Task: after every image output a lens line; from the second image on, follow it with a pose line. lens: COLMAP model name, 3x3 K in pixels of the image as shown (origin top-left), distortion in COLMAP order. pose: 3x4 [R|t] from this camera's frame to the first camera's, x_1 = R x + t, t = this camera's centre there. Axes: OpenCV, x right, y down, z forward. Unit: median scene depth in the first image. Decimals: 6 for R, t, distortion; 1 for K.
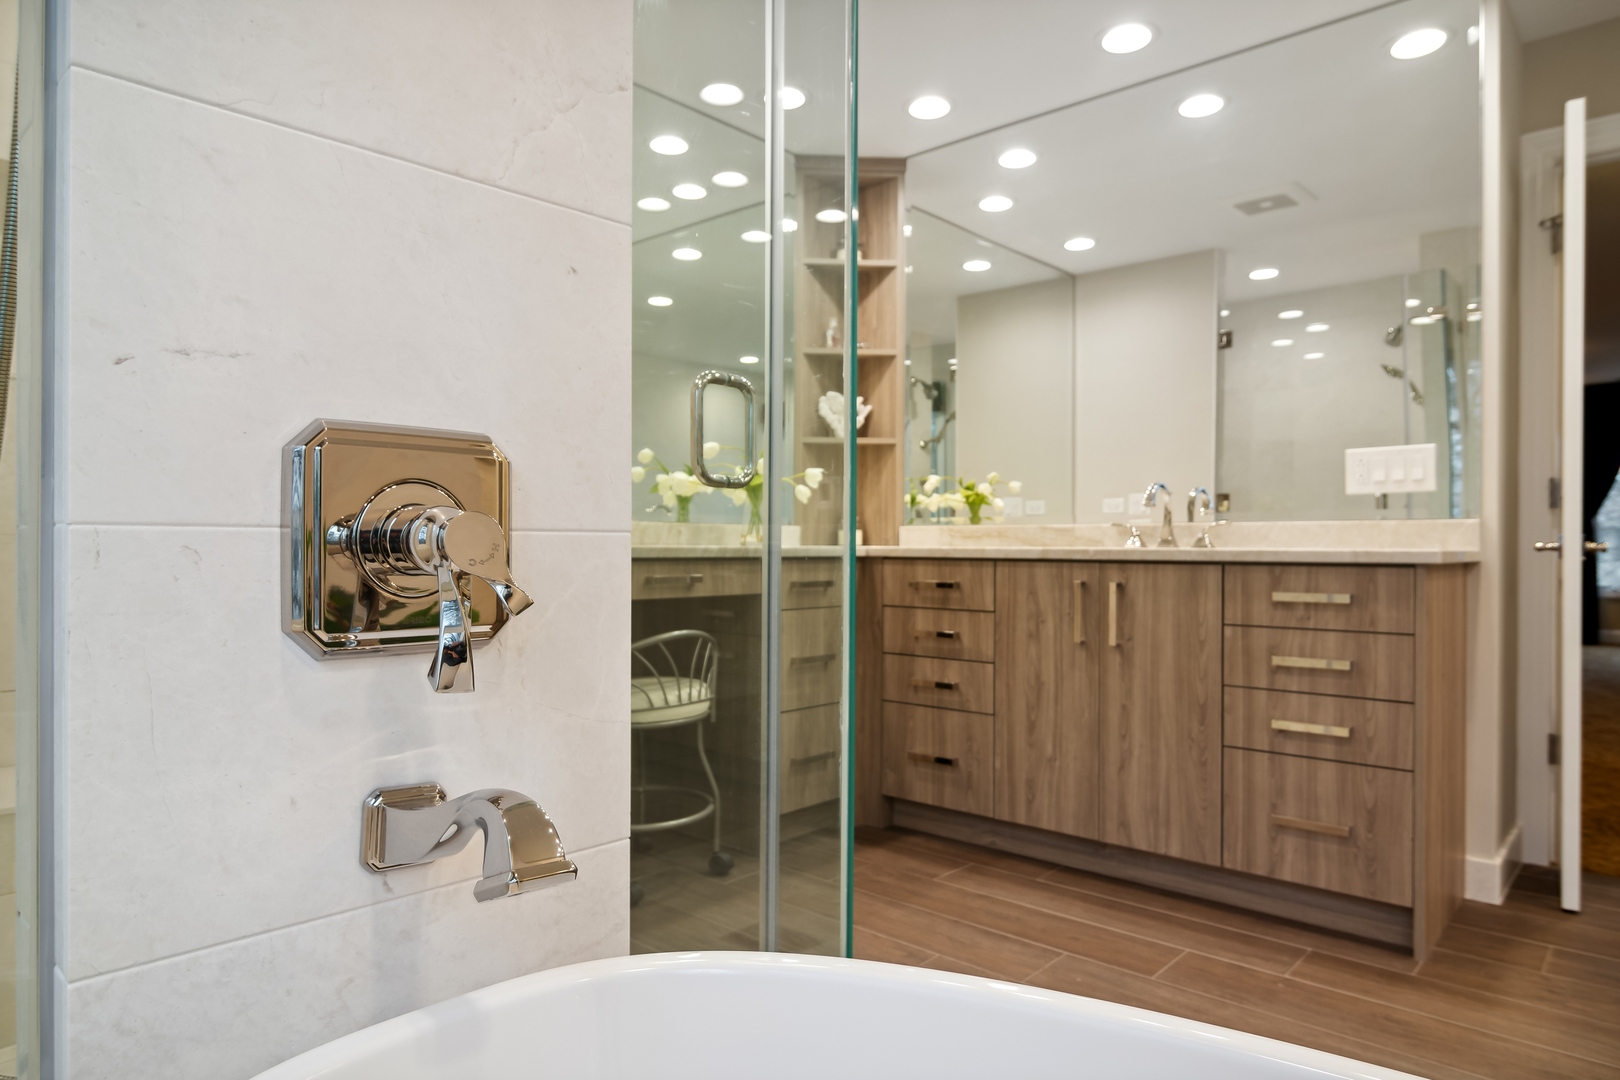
lens RADIAL K [[996.9, 0, 813.8], [0, 996.9, 545.6], [0, 0, 1]] dist [0.003265, 0.000440]
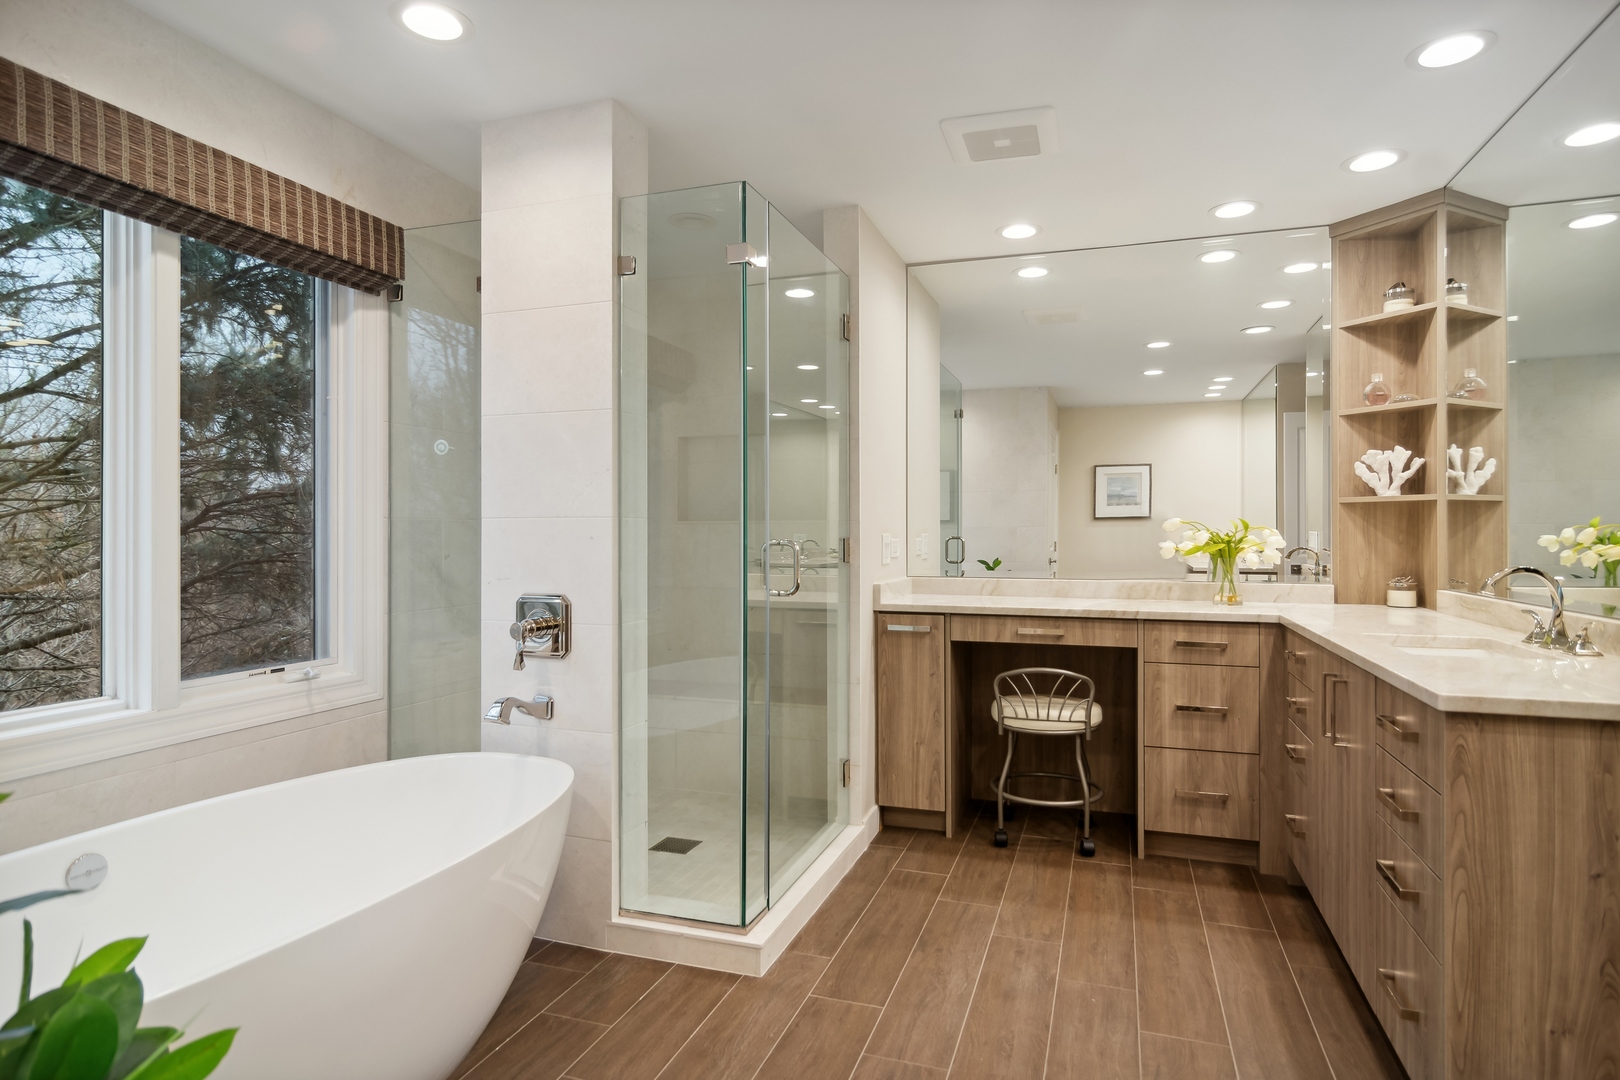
lens RADIAL K [[893.4, 0, 812.3], [0, 893.4, 536.2], [0, 0, 1]] dist [0.004508, -0.000759]
pose [[0.371855, 0.001096, -0.928290, 0.862843], [0.001083, 0.999998, 0.001615, -0.096671], [0.928290, -0.001605, 0.371853, 0.213092]]
